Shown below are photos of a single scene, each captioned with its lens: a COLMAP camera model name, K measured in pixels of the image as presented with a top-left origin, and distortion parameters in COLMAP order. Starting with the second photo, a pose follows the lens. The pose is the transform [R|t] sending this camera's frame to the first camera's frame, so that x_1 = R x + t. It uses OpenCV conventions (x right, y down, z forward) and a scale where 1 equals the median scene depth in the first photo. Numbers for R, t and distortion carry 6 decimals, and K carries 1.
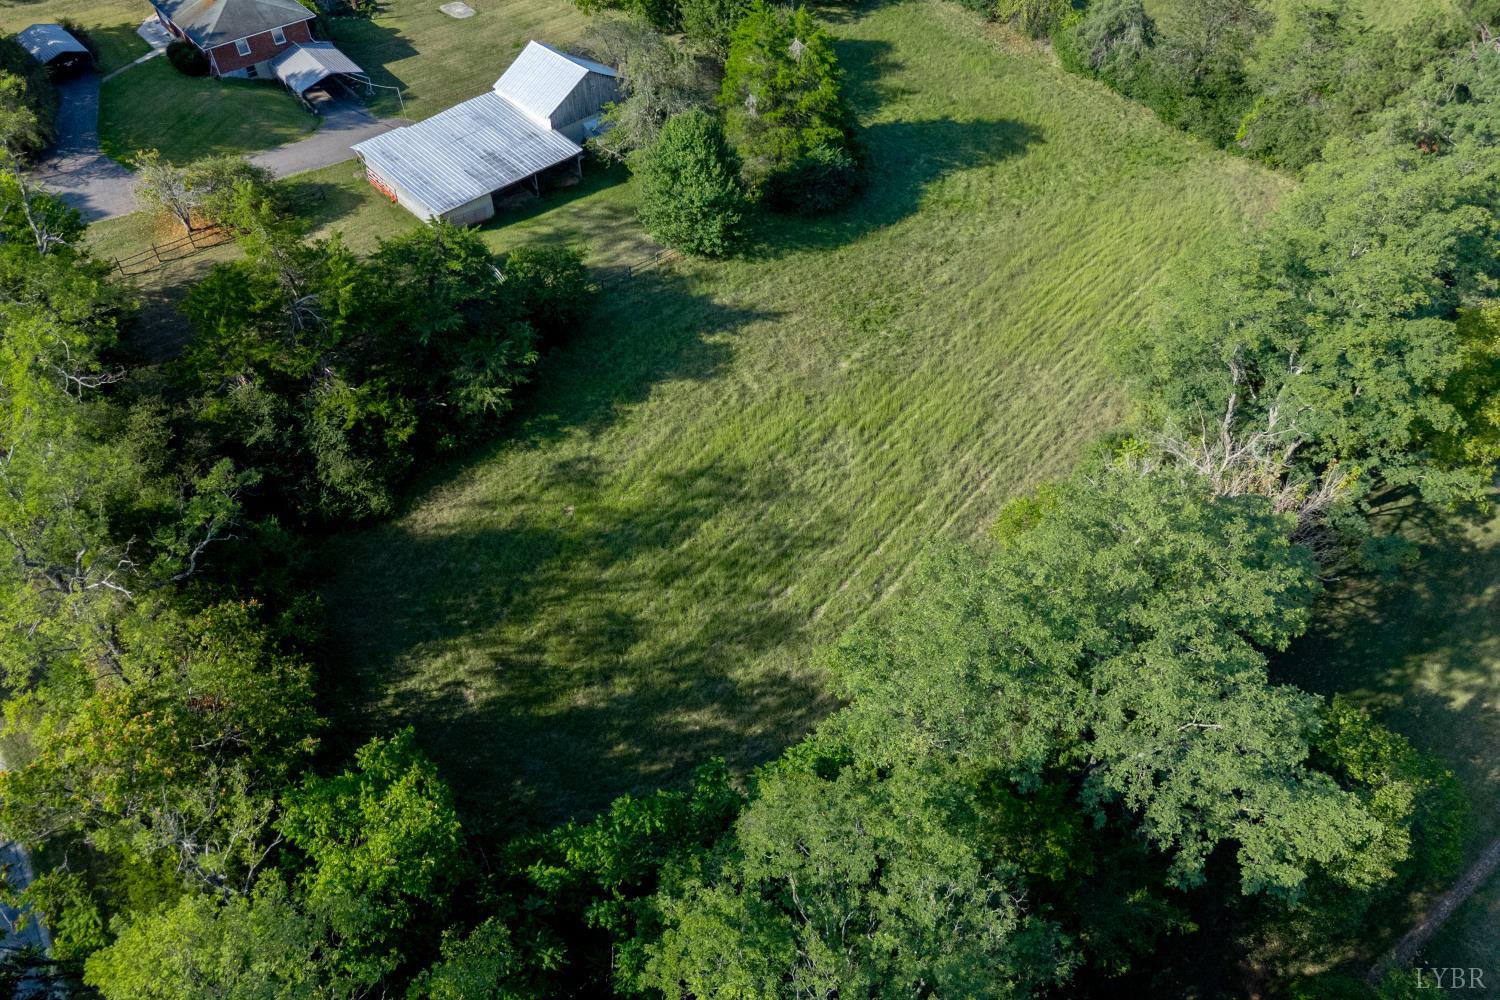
lens RADIAL K [[1049.3, 0, 741.9], [0, 1049.3, 489.5], [0, 0, 1]] dist [0.056035, -0.047750]
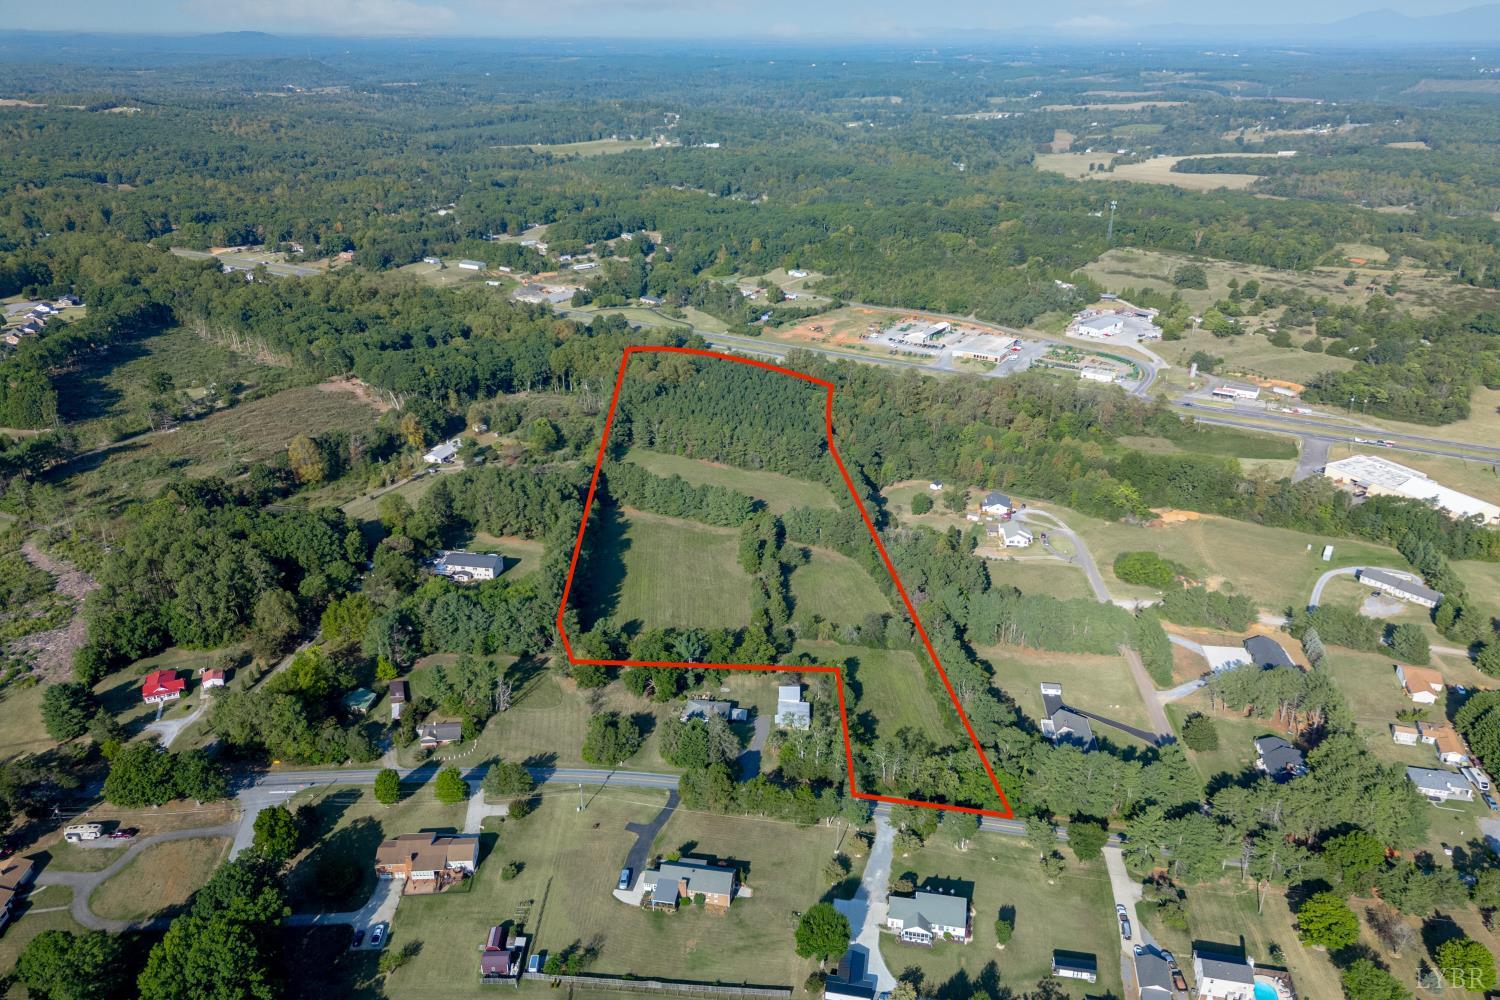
lens RADIAL K [[1049.3, 0, 736.7], [0, 1049.3, 499.2], [0, 0, 1]] dist [0.056035, -0.047750]
pose [[0.723985, -0.285986, 0.627740, -2.895390], [0.520003, 0.824205, -0.224238, -0.186345], [-0.453258, 0.488772, 0.745426, -2.591034]]
